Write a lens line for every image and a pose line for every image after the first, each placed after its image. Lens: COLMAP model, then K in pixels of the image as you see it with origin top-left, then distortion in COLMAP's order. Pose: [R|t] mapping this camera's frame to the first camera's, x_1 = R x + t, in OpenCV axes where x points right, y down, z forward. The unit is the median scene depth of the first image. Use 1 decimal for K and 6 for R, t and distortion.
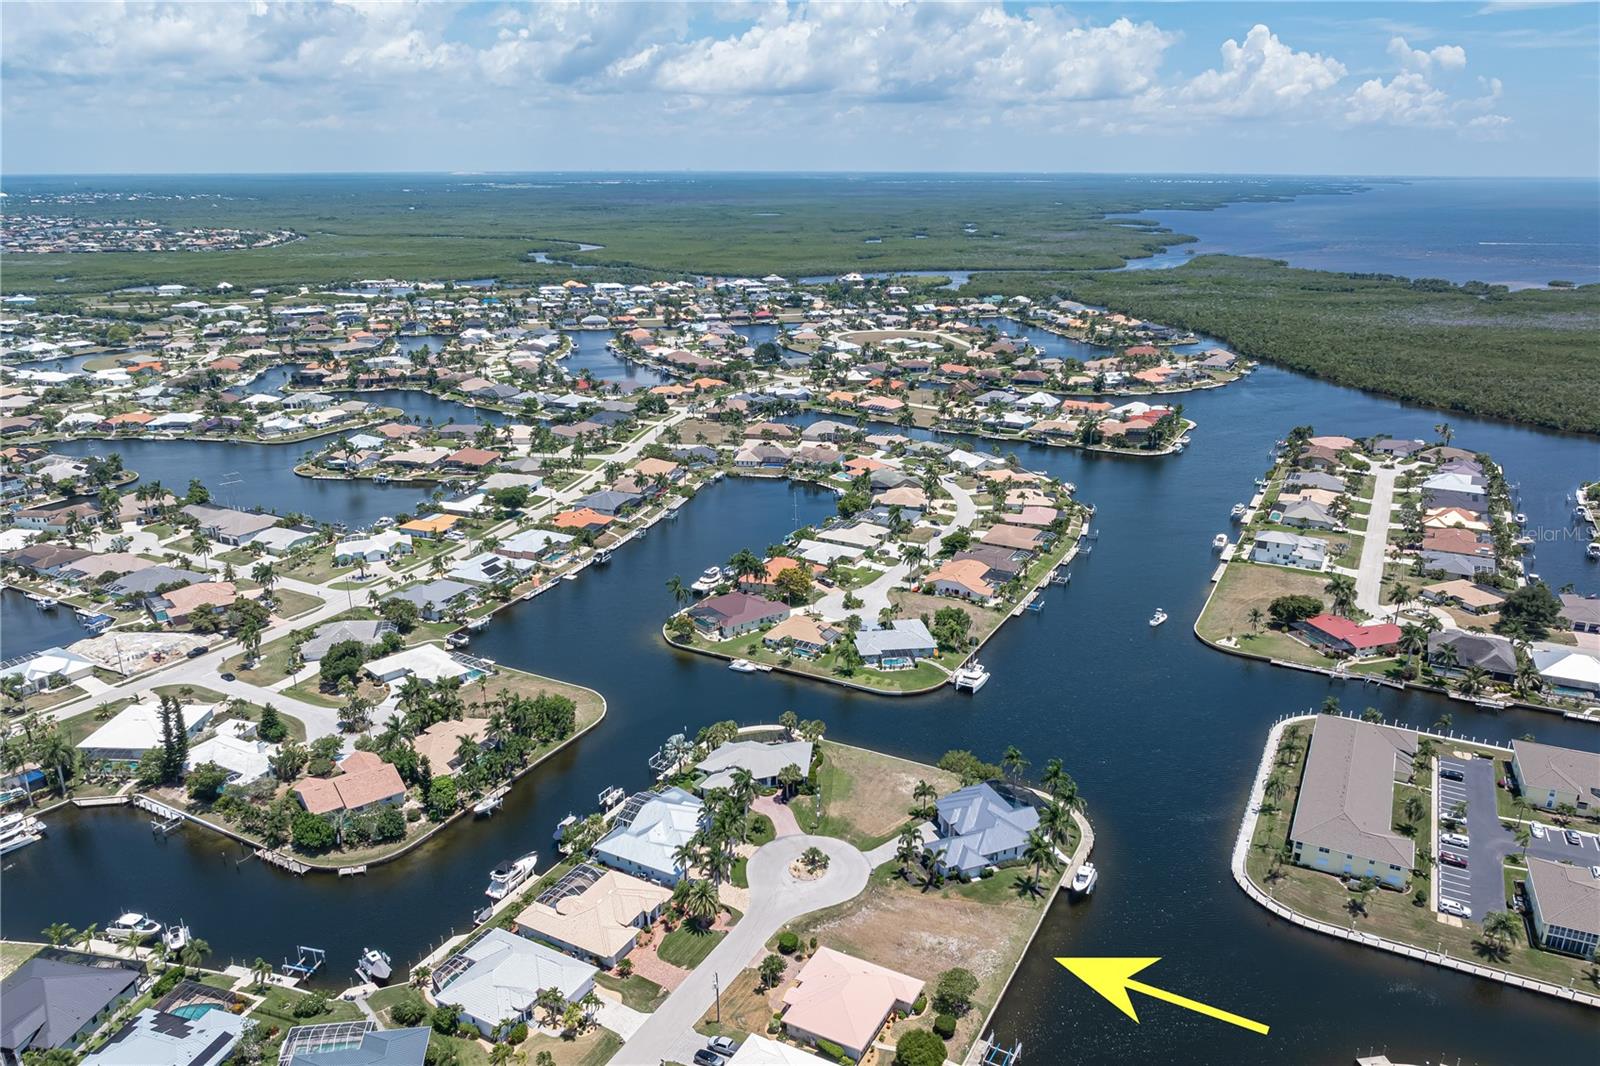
lens RADIAL K [[1133.1, 0, 800.0], [0, 1133.1, 533.0], [0, 0, 1]] dist [-0.018958, -0.000281]
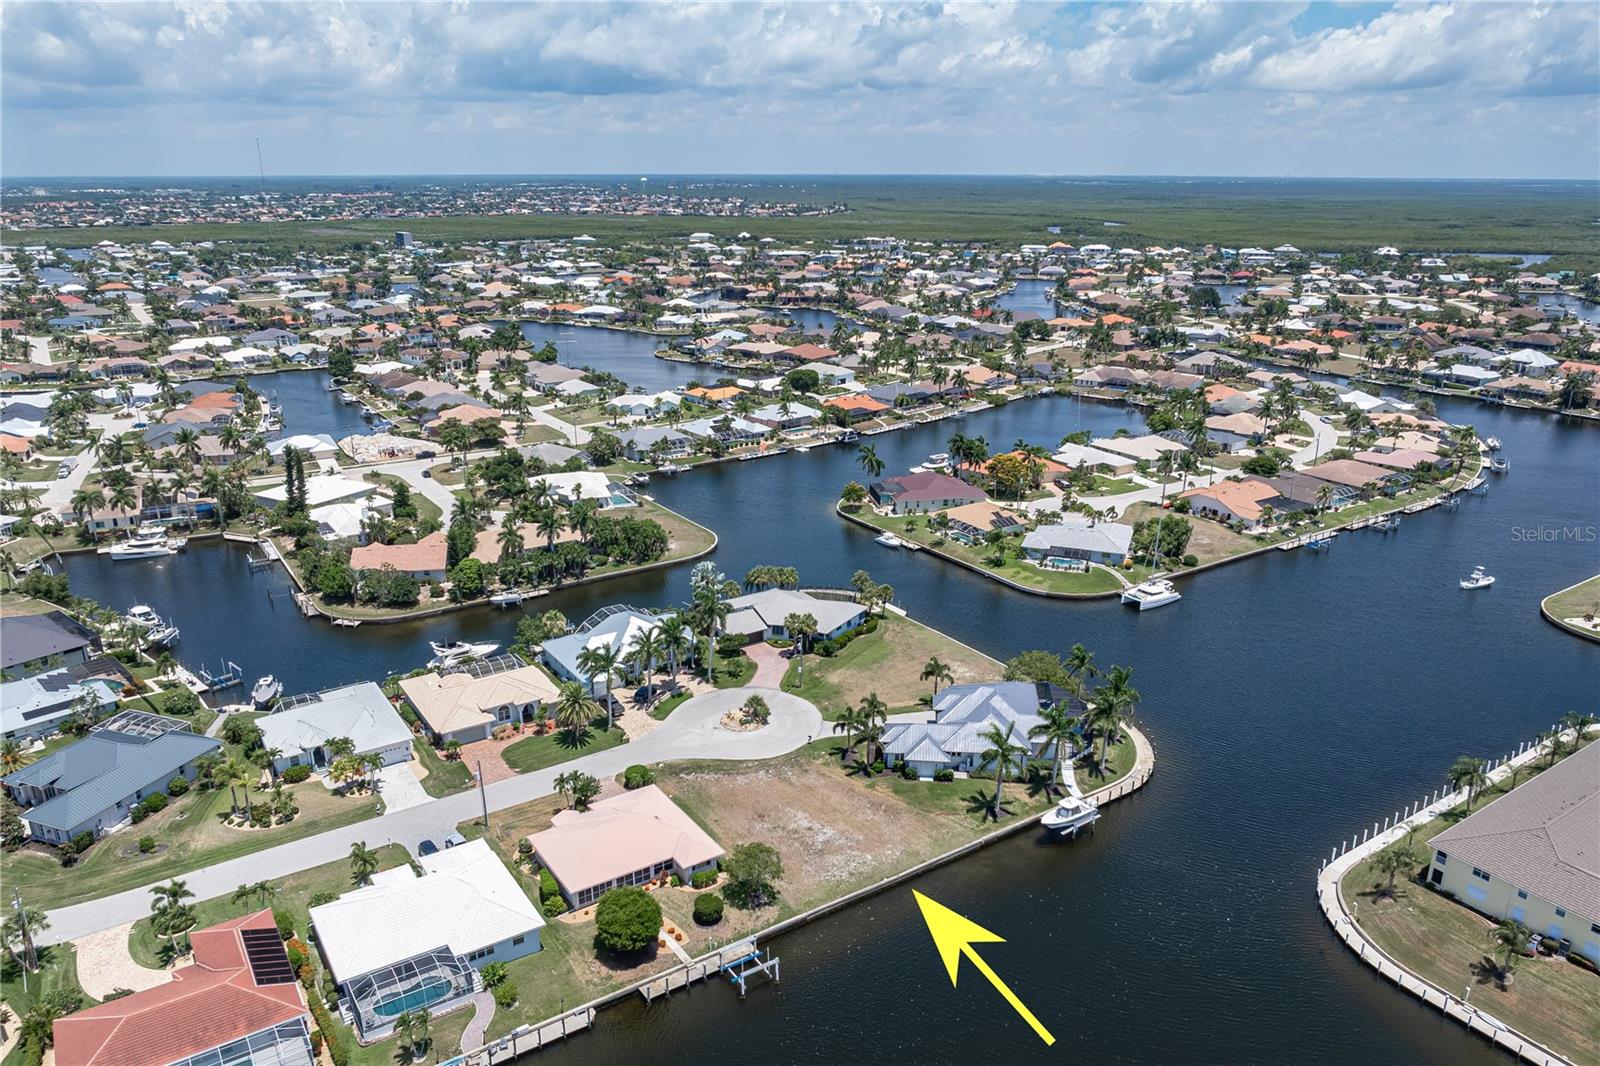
lens RADIAL K [[1139.9, 0, 801.7], [0, 1139.9, 495.1], [0, 0, 1]] dist [-0.015107, 0.002220]
pose [[0.883421, 0.129888, -0.450218, 0.253898], [-0.146692, 0.989179, -0.002460, 0.089338], [0.445027, 0.068217, 0.892915, 0.190162]]
